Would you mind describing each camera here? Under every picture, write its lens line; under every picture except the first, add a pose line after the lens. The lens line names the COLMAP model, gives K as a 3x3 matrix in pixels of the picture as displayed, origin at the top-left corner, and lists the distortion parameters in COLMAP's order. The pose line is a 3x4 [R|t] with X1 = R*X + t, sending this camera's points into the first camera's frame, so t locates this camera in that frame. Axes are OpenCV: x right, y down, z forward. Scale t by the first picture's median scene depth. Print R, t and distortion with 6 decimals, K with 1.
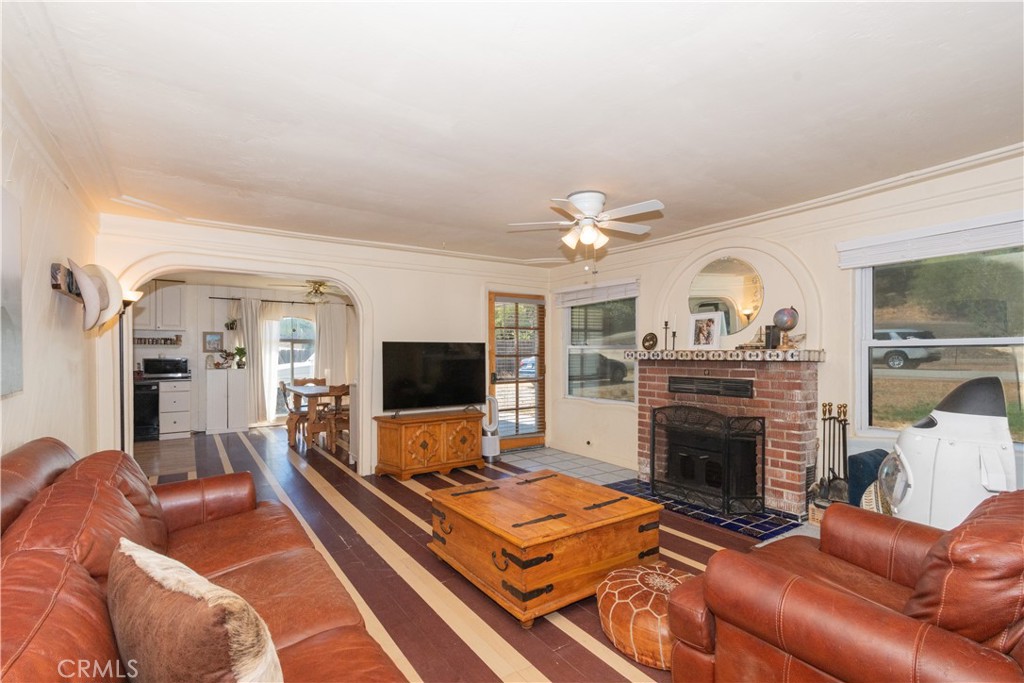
lens RADIAL K [[479.6, 0, 493.2], [0, 479.6, 349.5], [0, 0, 1]] dist [-0.000271, -0.000371]
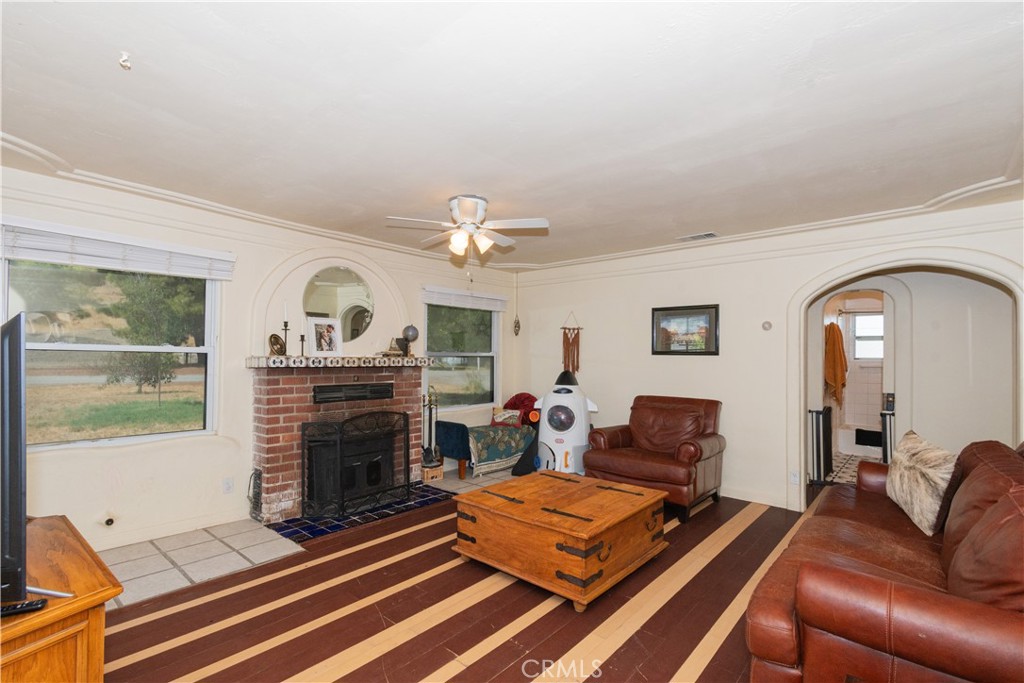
lens RADIAL K [[479.6, 0, 508.9], [0, 479.6, 349.3], [0, 0, 1]] dist [-0.000271, -0.000371]
pose [[-0.281413, 0.021201, 0.959353, -0.642172], [-0.011291, 0.999614, -0.025403, 0.007509], [-0.959520, -0.017981, -0.281065, 0.998164]]
